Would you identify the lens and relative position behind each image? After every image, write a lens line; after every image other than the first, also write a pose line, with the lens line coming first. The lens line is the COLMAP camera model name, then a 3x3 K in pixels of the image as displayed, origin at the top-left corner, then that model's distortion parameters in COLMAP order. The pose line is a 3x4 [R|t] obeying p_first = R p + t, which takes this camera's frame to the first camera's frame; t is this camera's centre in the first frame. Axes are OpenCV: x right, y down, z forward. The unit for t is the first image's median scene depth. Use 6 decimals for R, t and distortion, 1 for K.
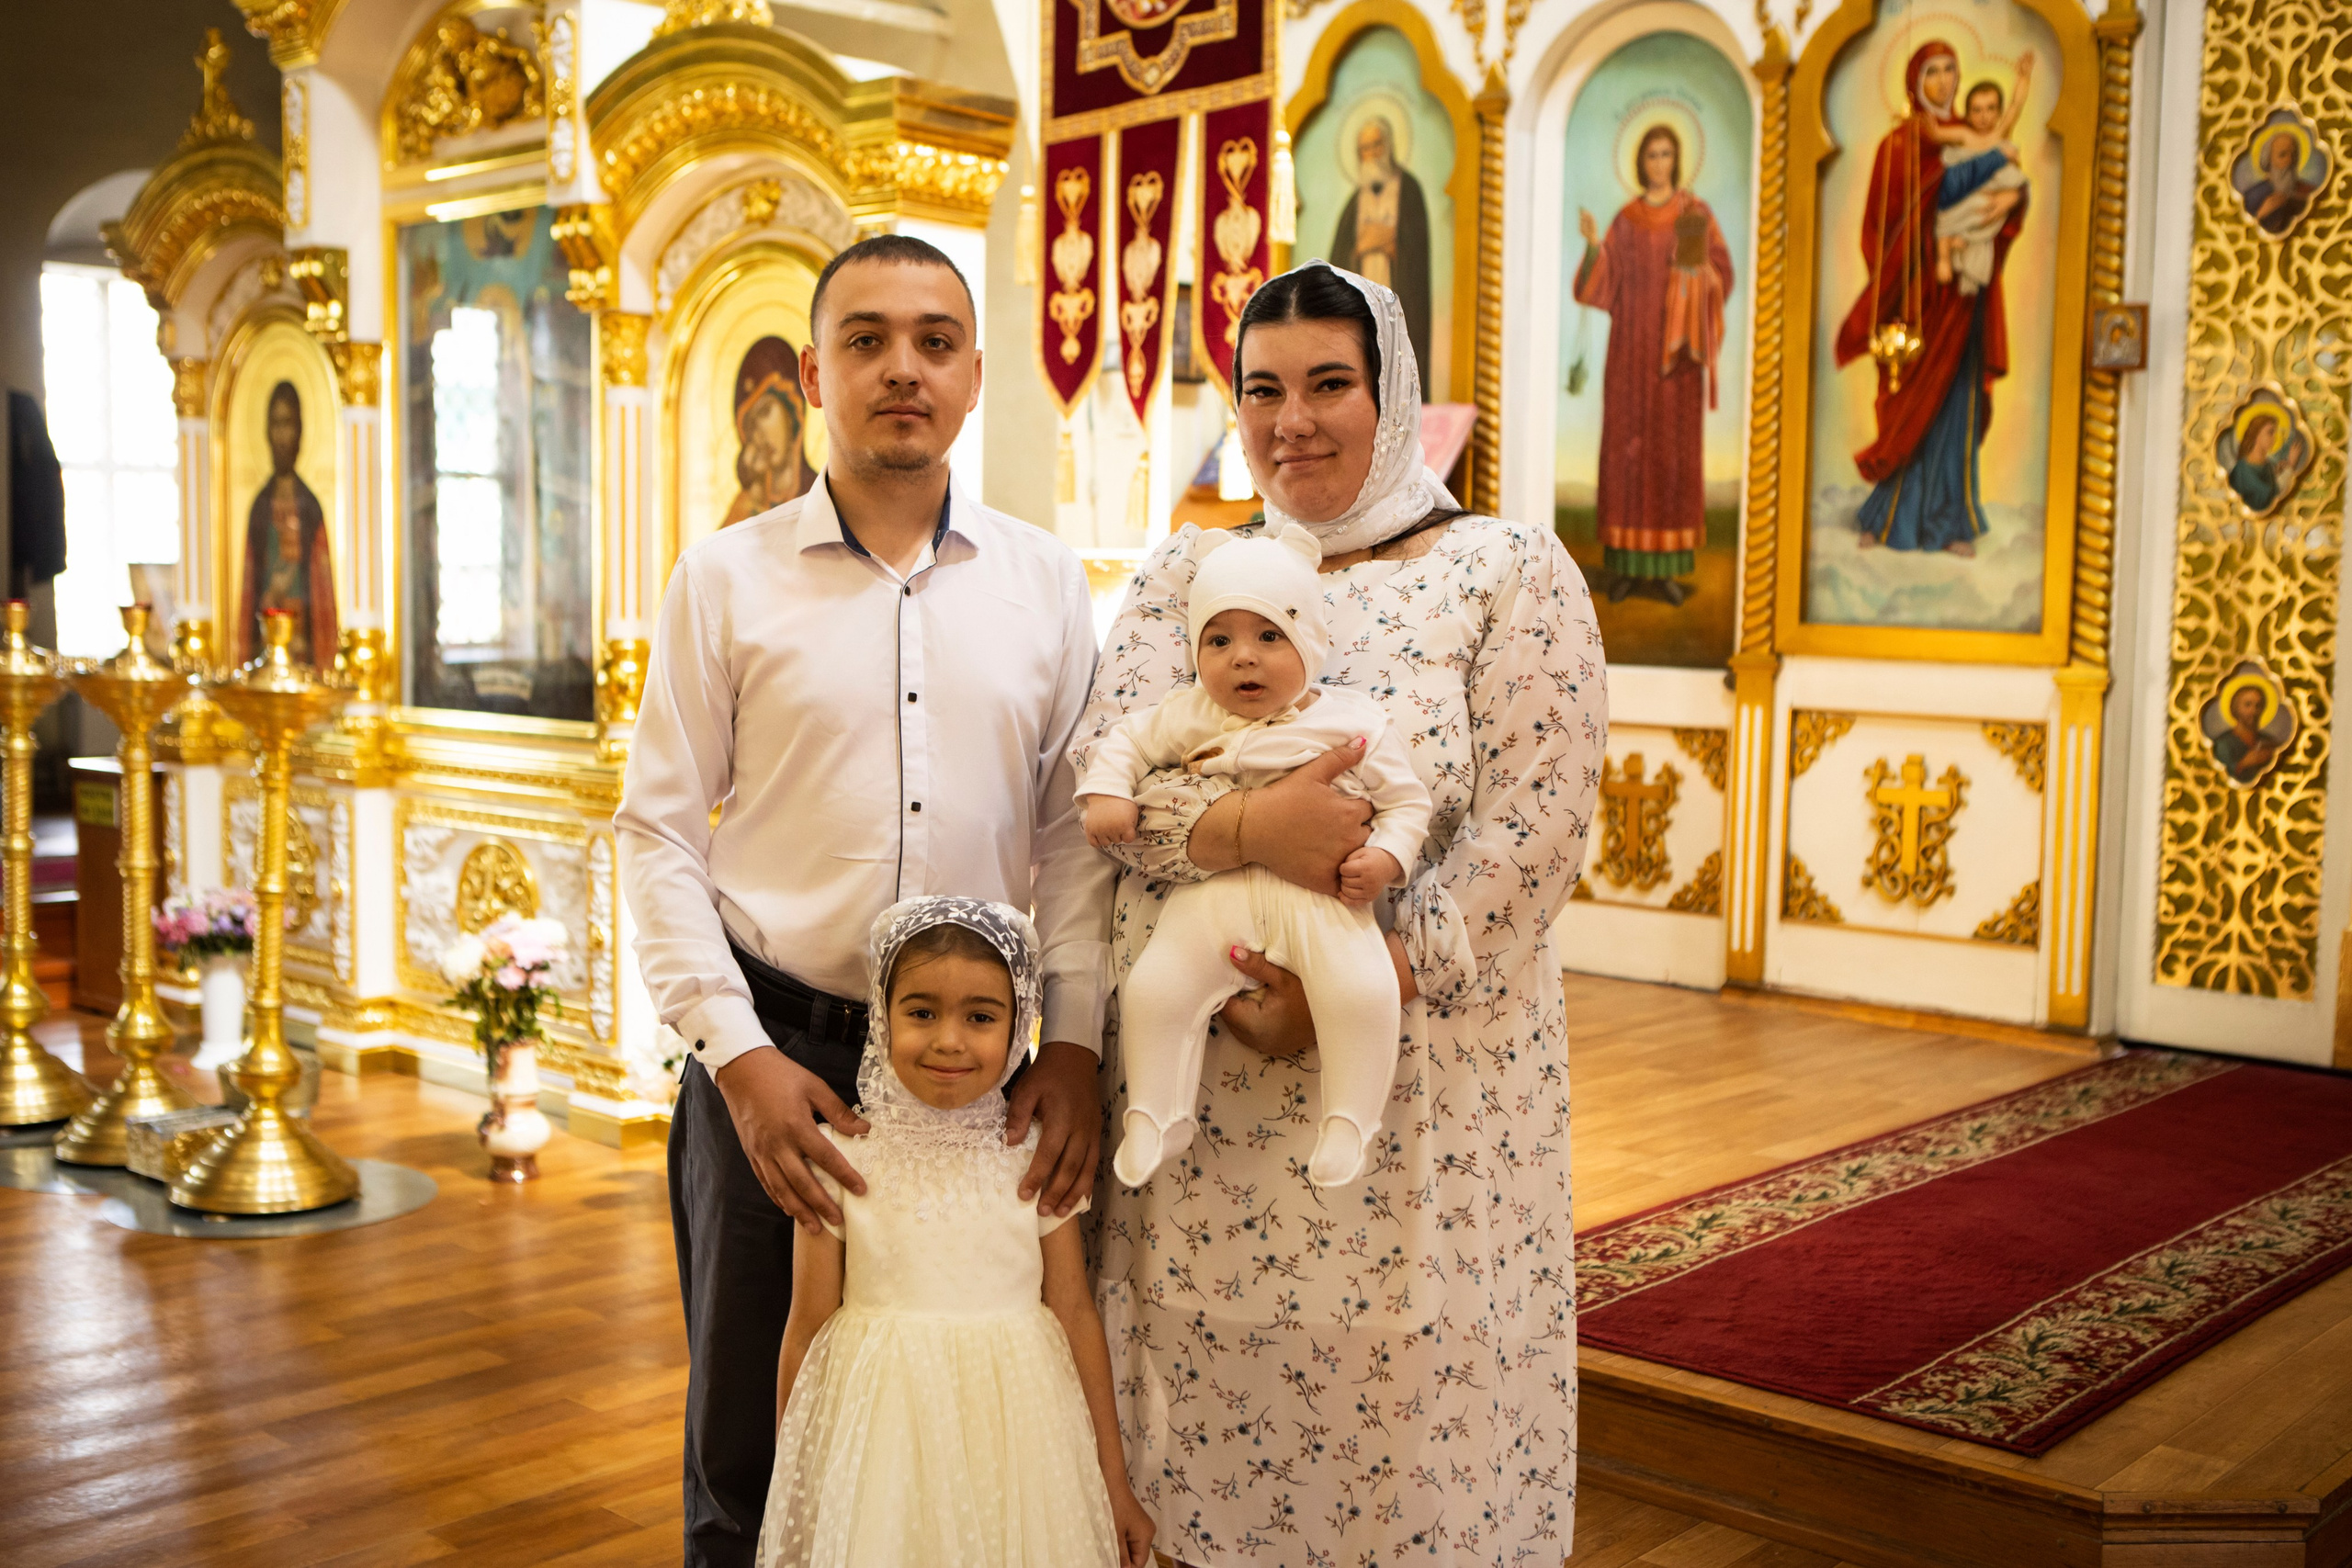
lens RADIAL K [[2513.0, 0, 1191.2], [0, 2513.0, 790.8], [0, 0, 1]] dist [-0.080299, 0.176422]
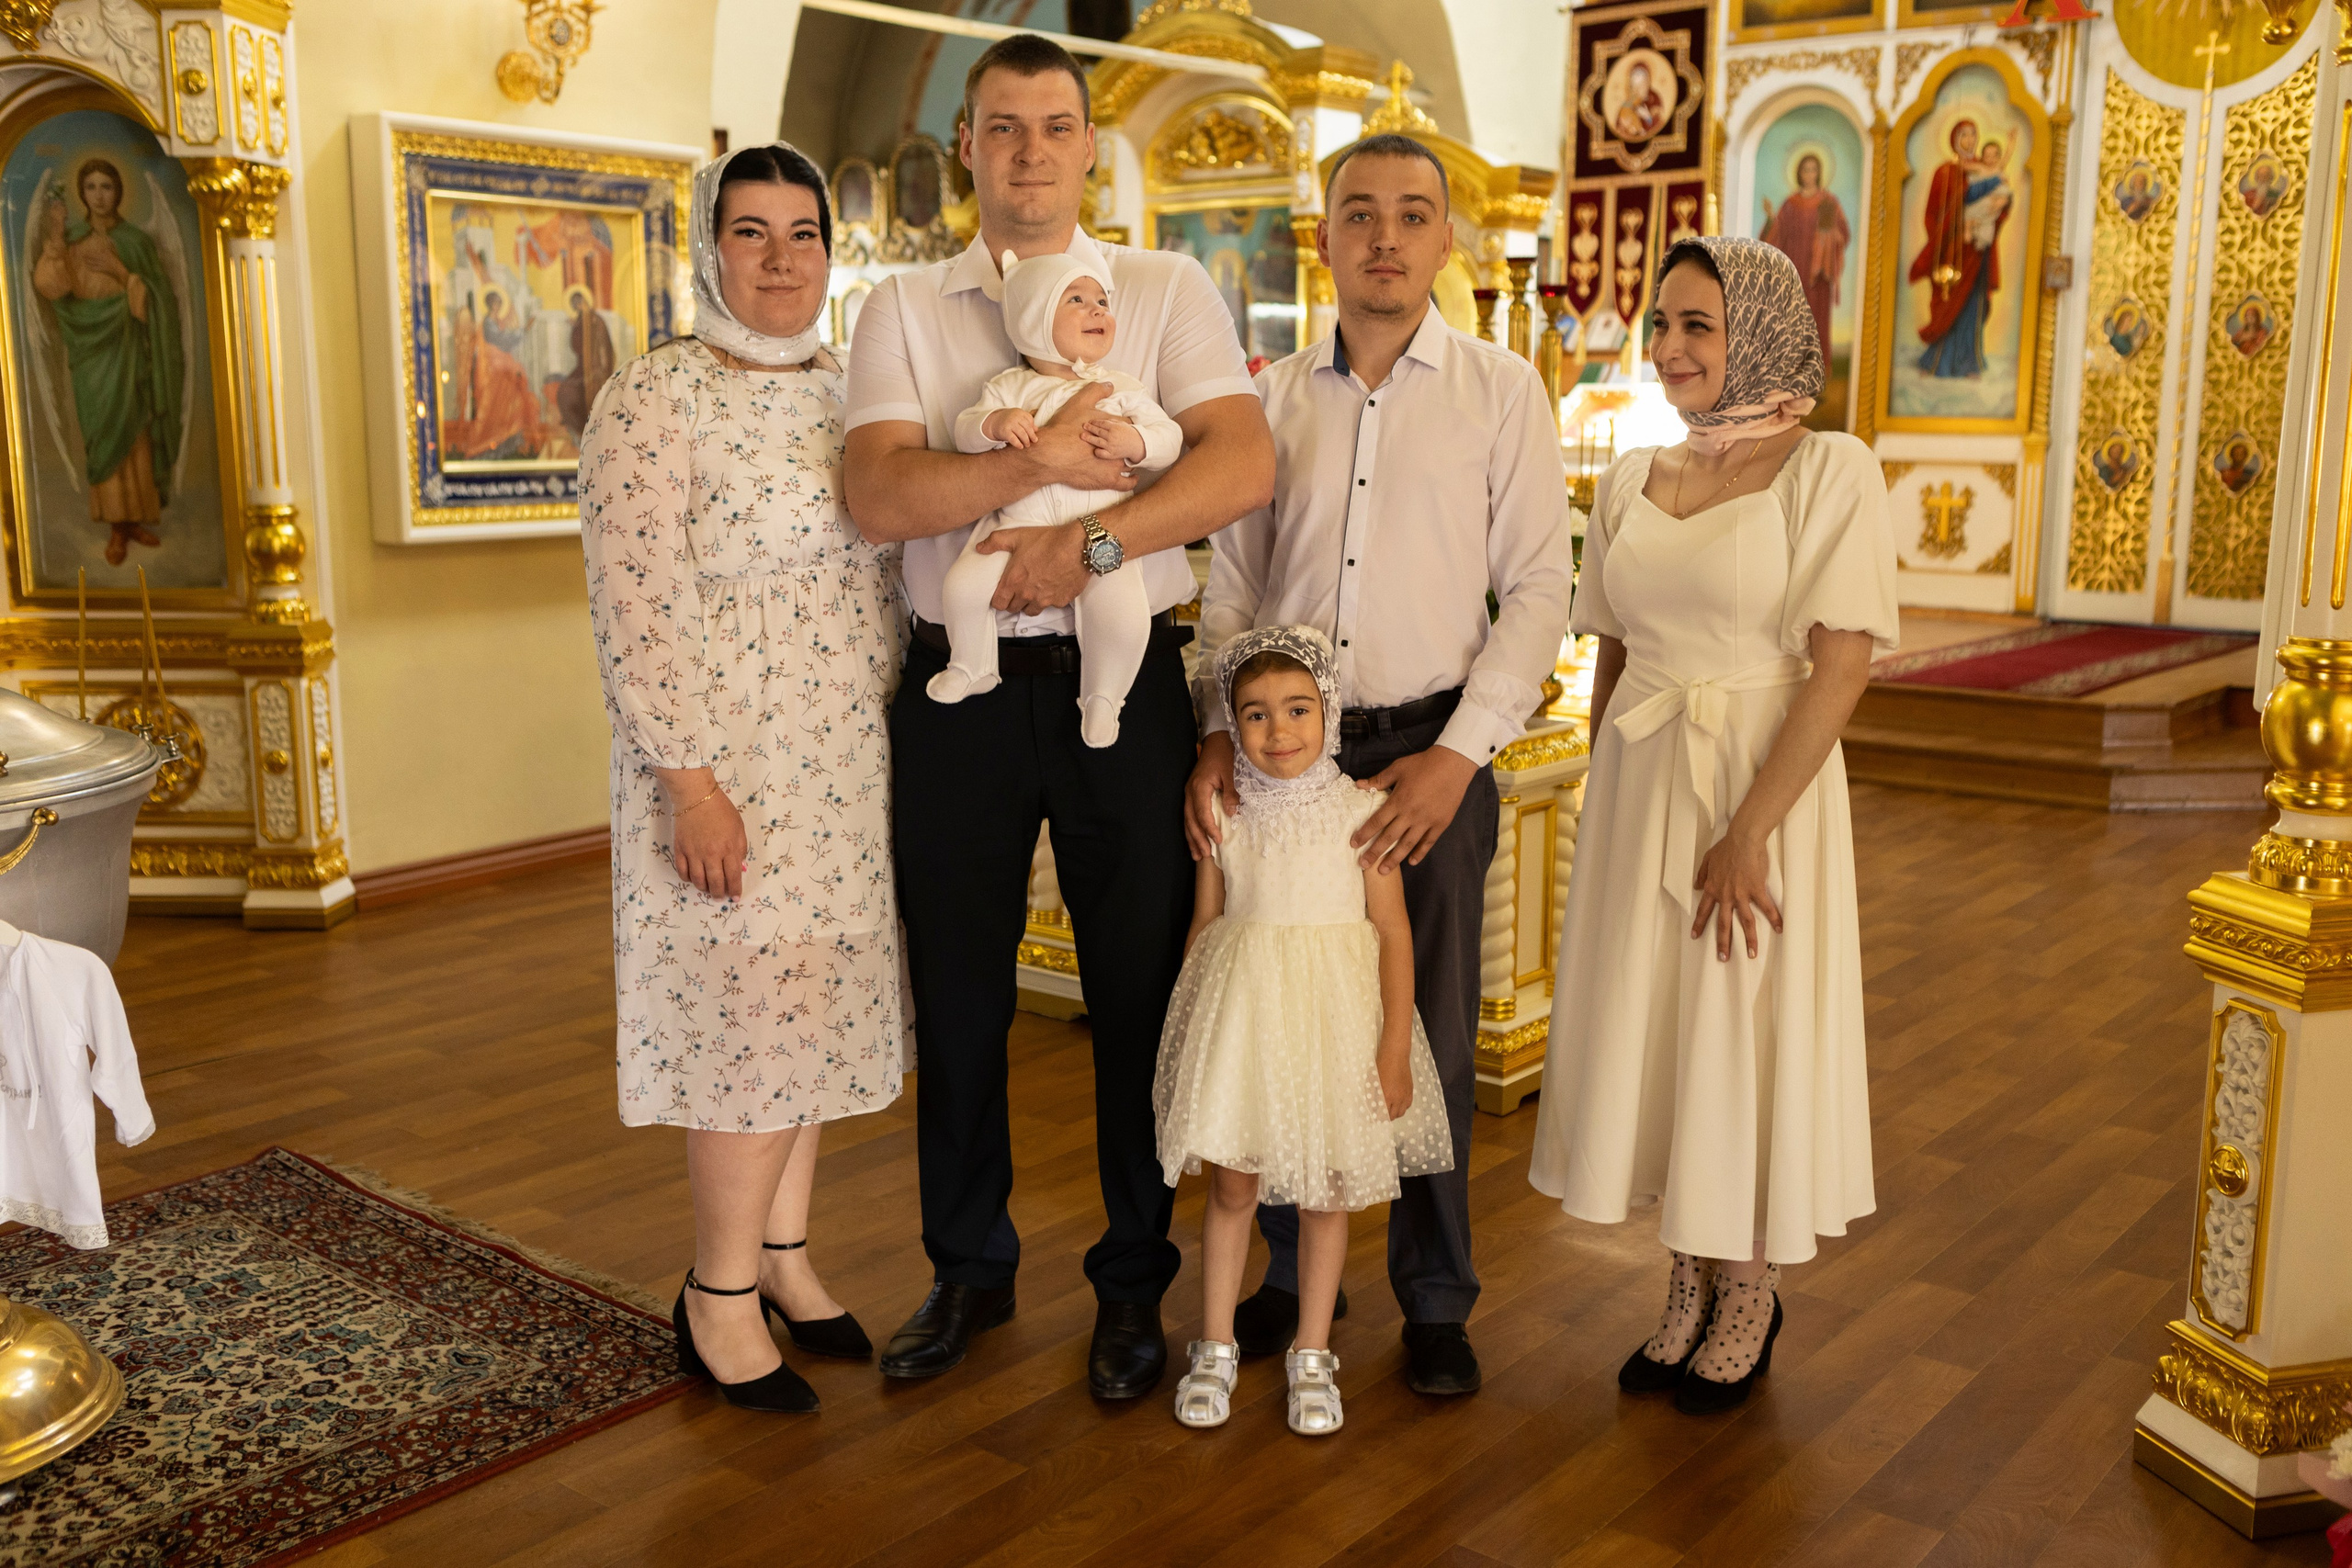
lens RADIAL K [[2221.4, 0, 1194.3], [0, 2221.4, 785.9], [0, 0, 1]] dist [0.012714, -0.004598]
pose [[0.998356, -0.022576, 0.052686, -0.447396], [0.017849, 0.995914, 0.088524, 0.065128], [-0.054469, -0.087438, 0.994680, -0.829413]]
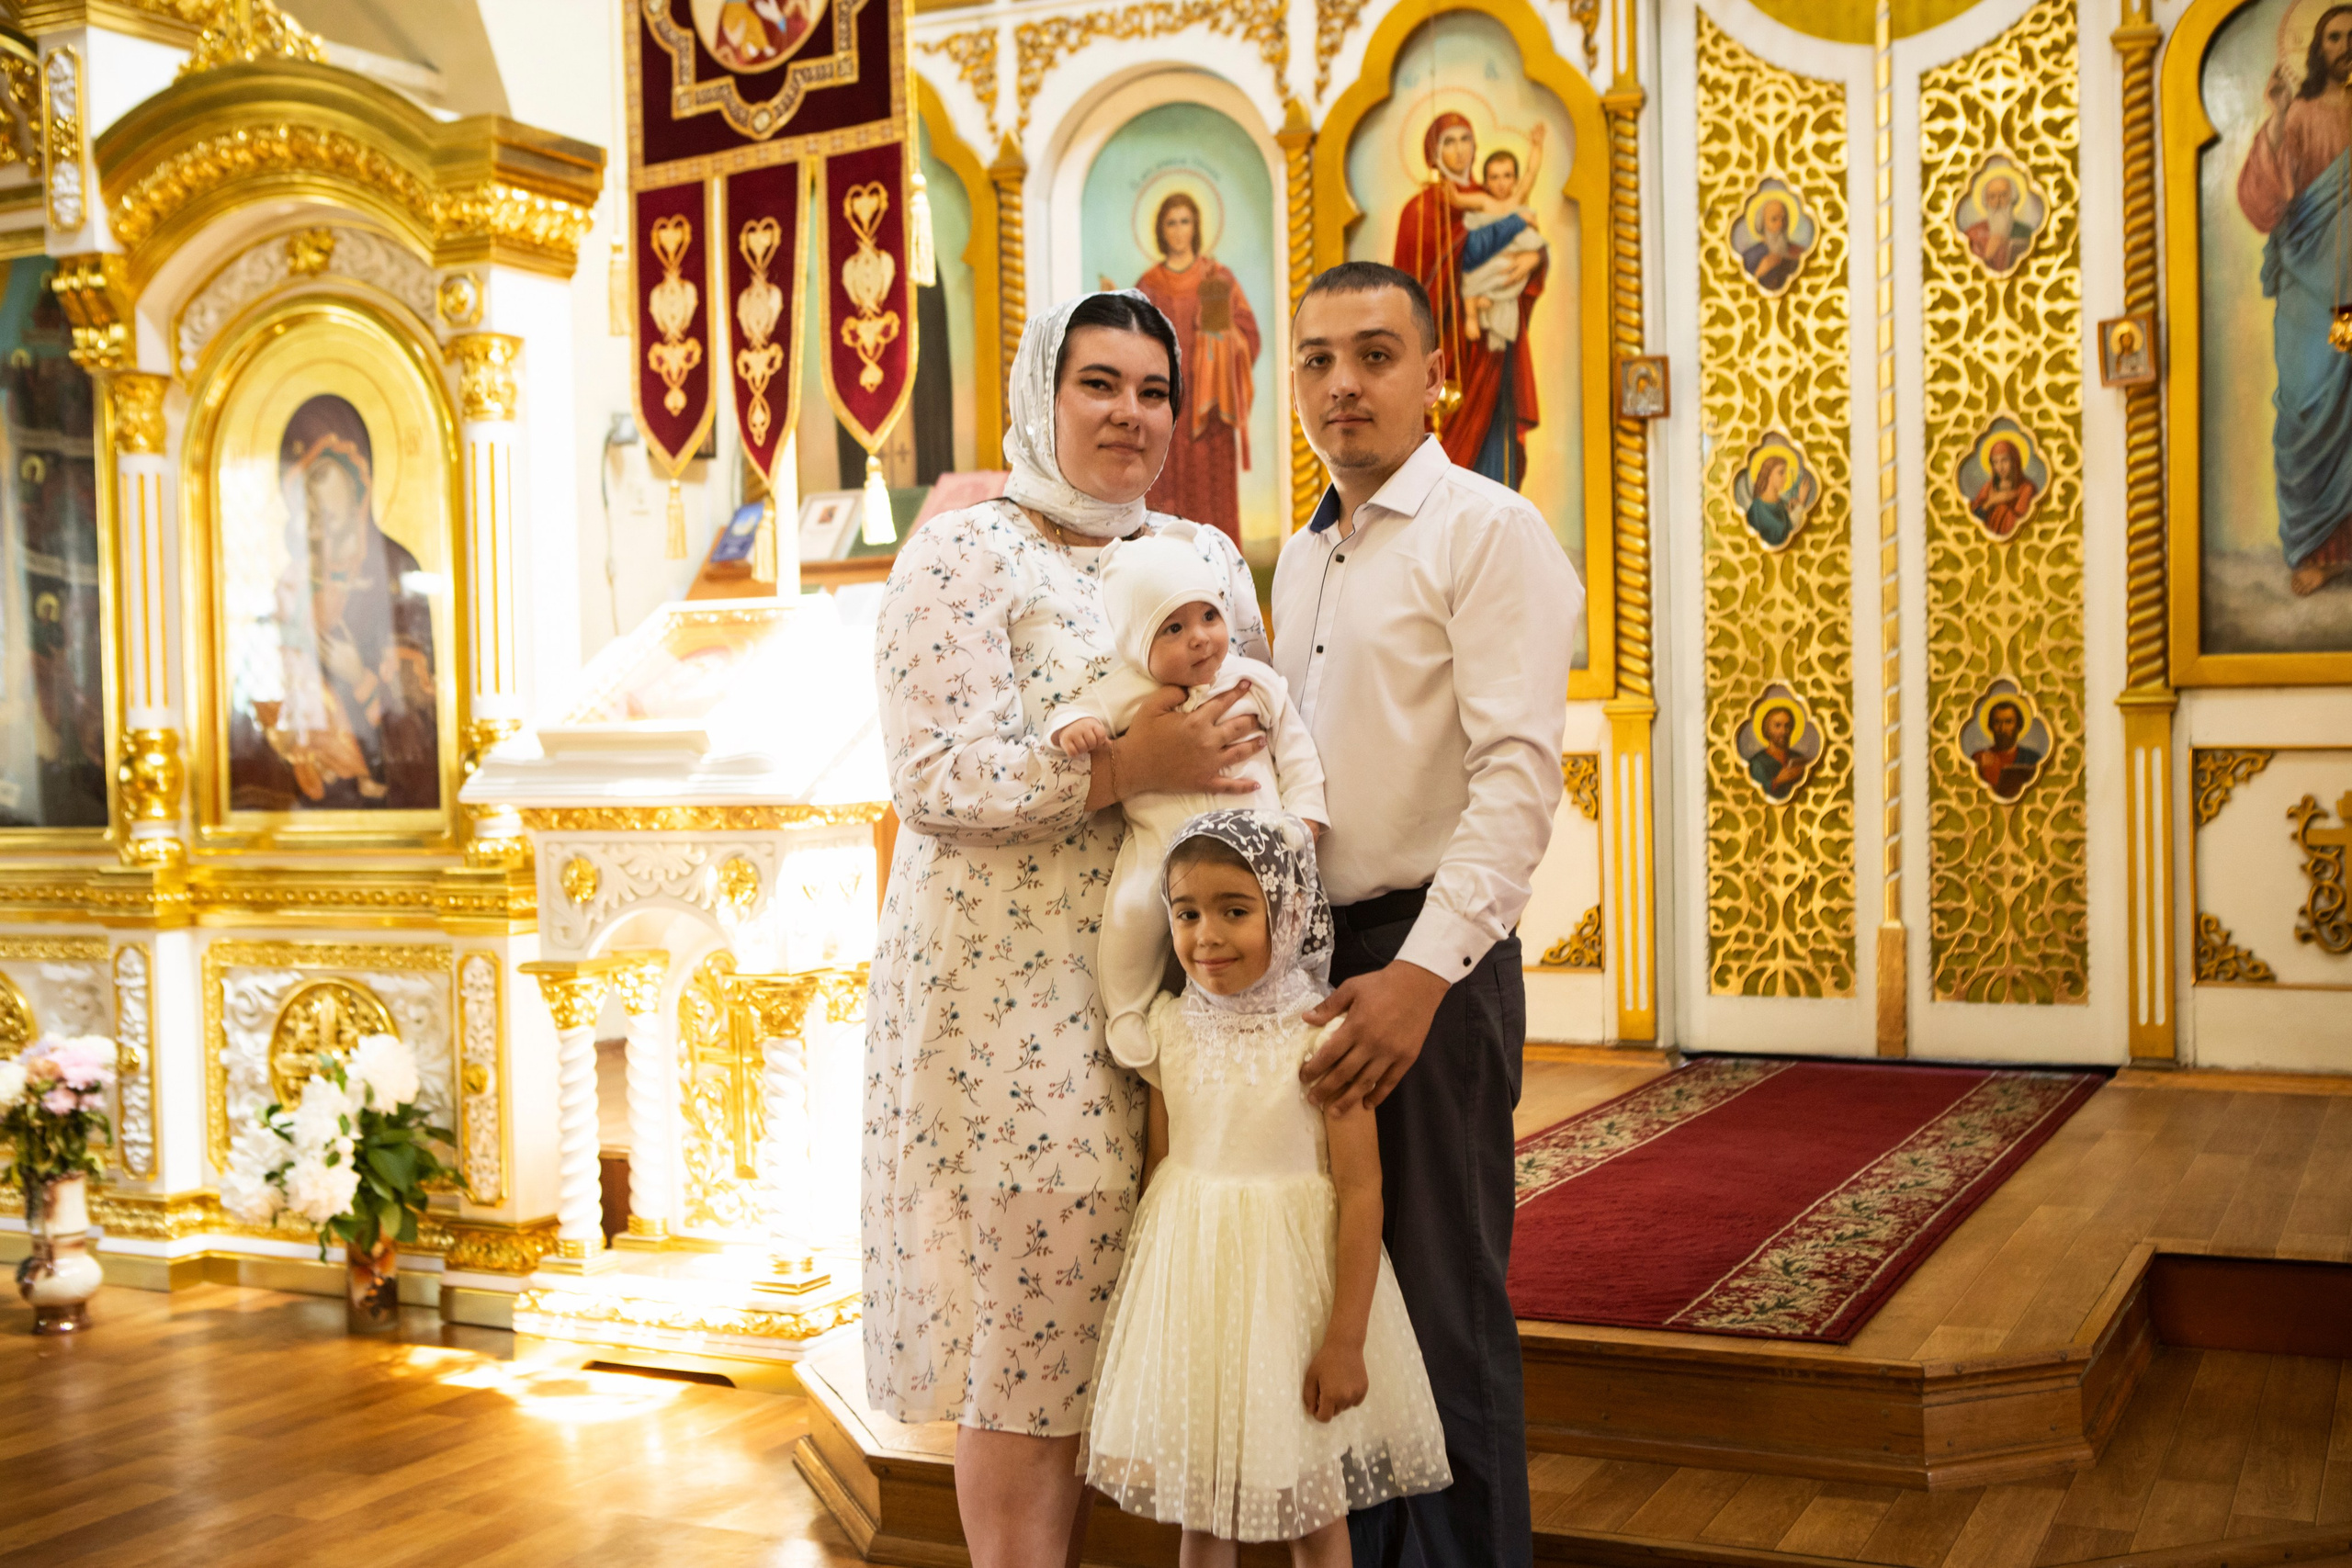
lens RADIAL K [[2677.9, 0, 1199.7], [0, 2677.9, 783.8], [0, 0, 1]] dist [-0.054400, 0.134104]
pose [[0.960966, -0.045870, 0.272838, -0.129842], [0.062456, 0.996670, -0.052414, 0.035285], [-0.269525, 0.067408, 0.960631, -0.035040]]
